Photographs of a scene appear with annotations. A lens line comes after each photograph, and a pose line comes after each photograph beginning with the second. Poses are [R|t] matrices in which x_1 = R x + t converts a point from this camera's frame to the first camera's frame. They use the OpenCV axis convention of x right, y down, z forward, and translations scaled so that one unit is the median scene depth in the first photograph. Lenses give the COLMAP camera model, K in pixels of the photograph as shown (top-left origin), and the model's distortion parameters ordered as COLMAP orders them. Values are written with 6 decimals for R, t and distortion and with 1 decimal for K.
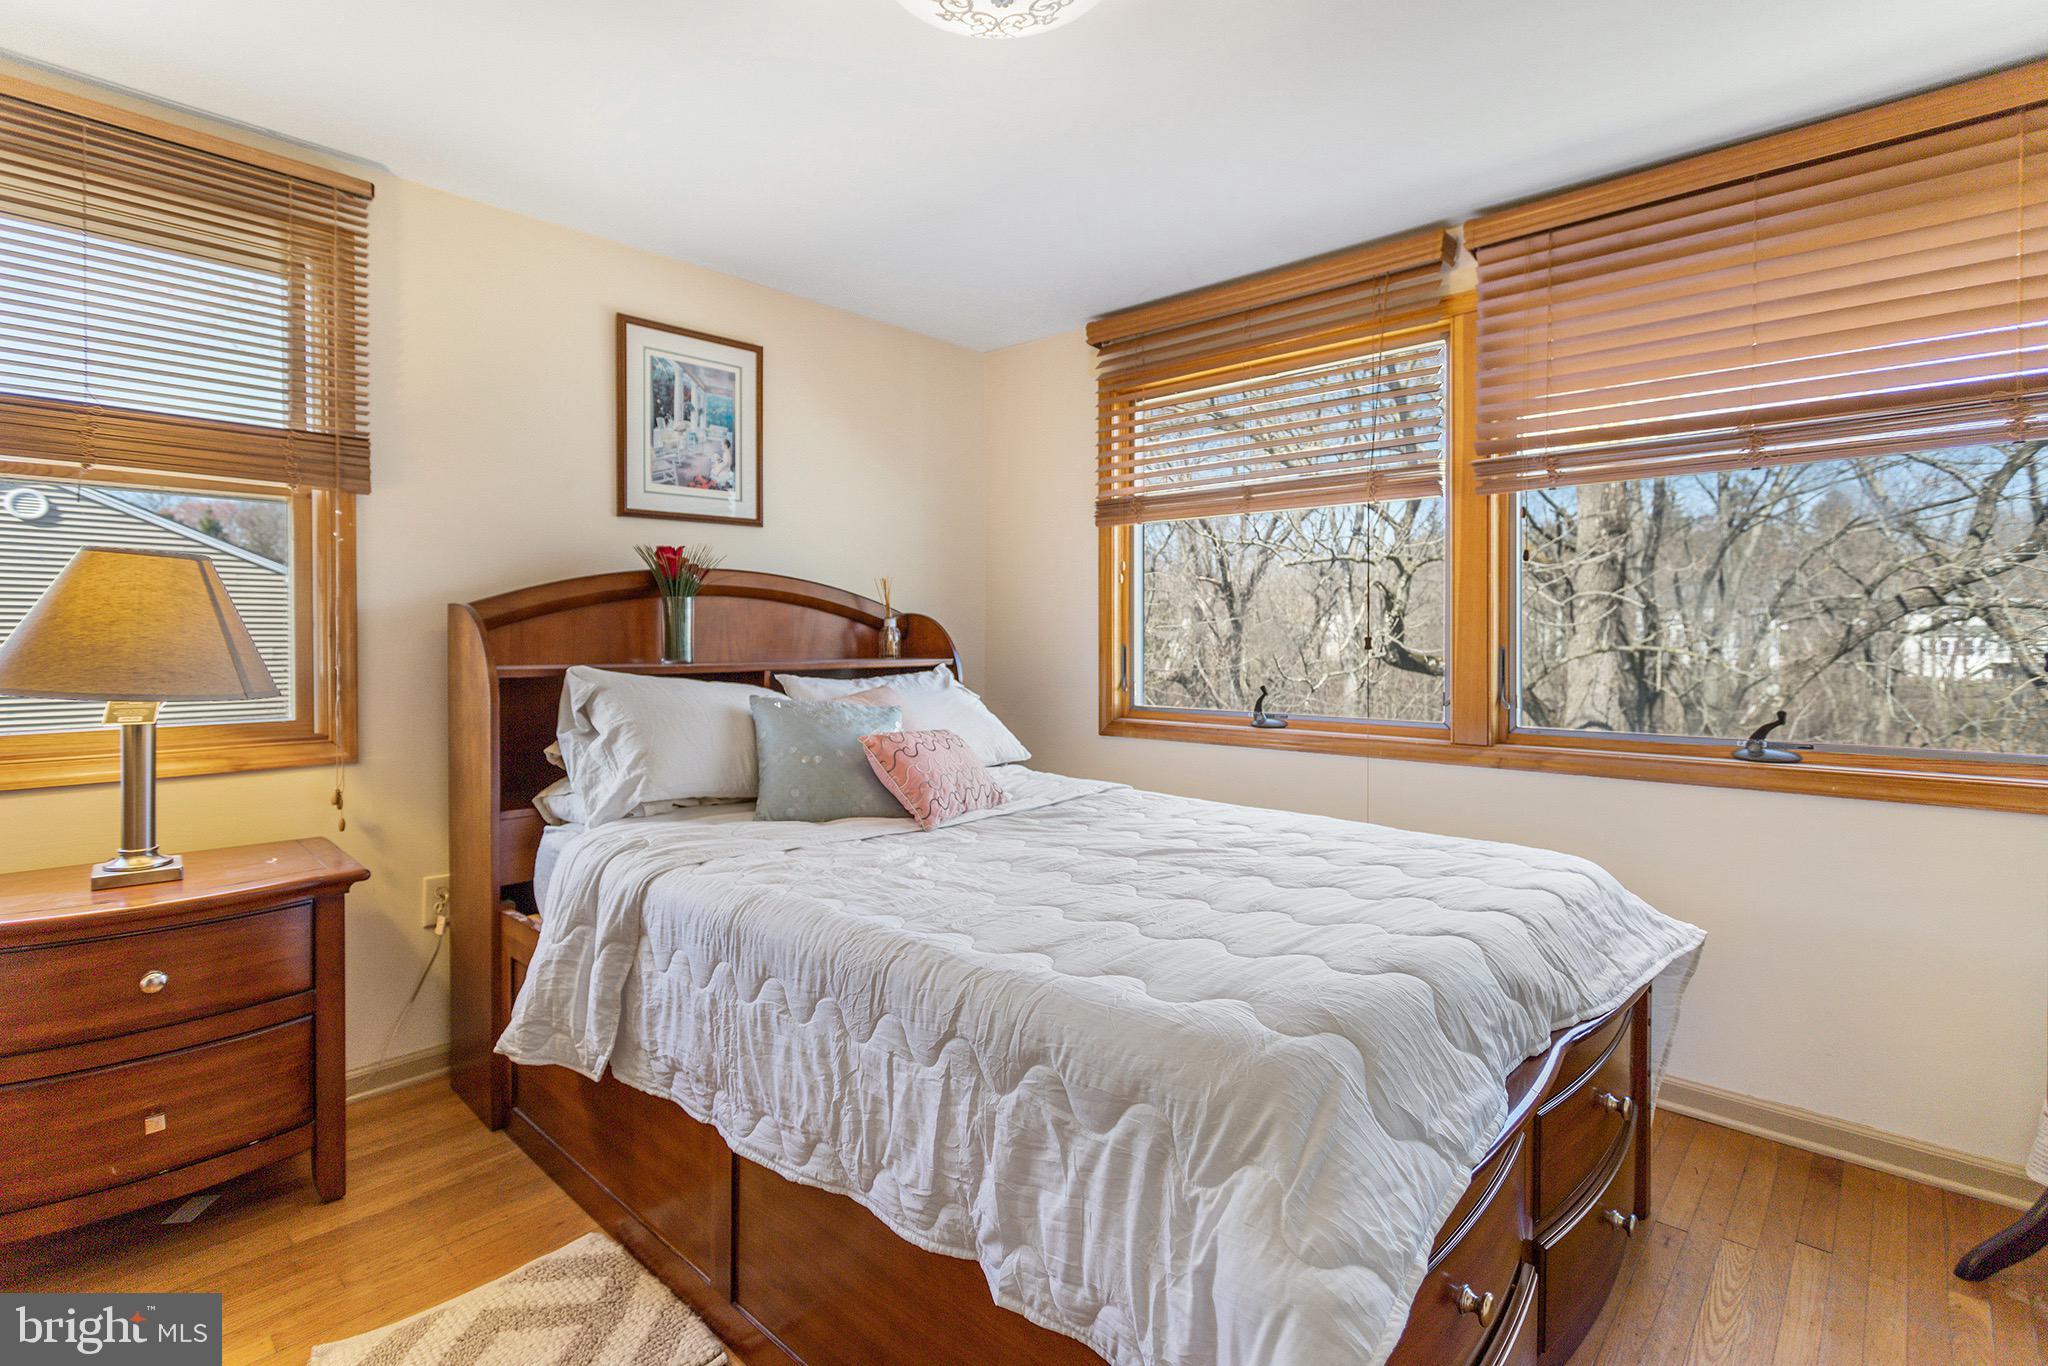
lens RADIAL K [[960.0, 0, 1023.4], [0, 960.0, 678.2], [0, 0, 1]] dist [-0.002246, -0.000093]
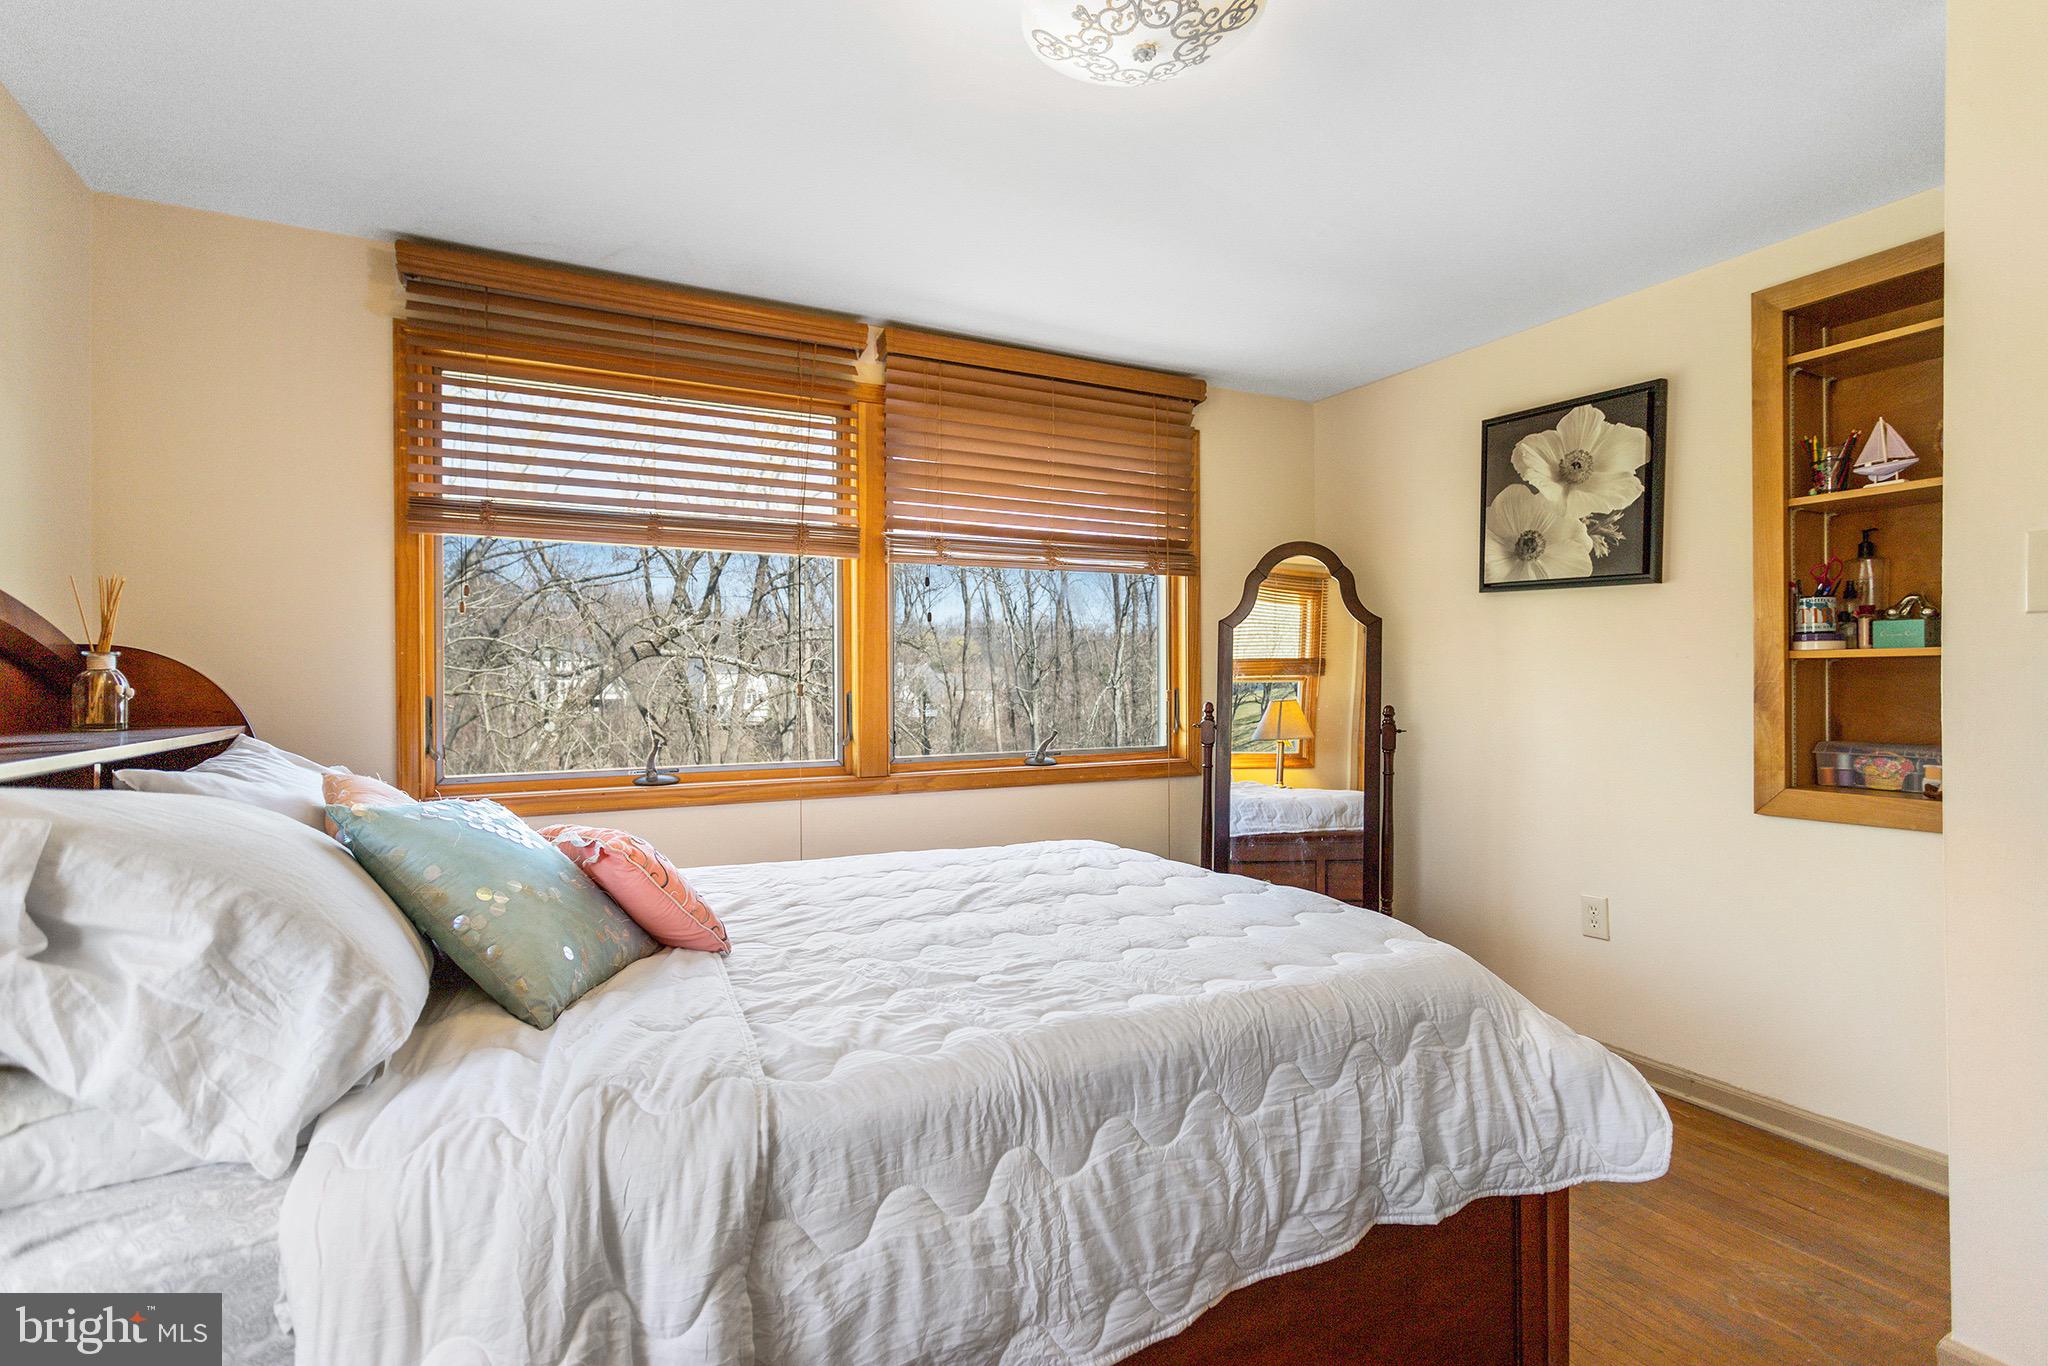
lens RADIAL K [[981.6, 0, 1001.9], [0, 981.6, 700.2], [0, 0, 1]] dist [-0.001105, 0.000142]
pose [[0.357201, -0.021382, 0.933783, -0.589597], [0.042341, 0.999081, 0.006680, -0.024249], [-0.933067, 0.037151, 0.357778, 0.439584]]
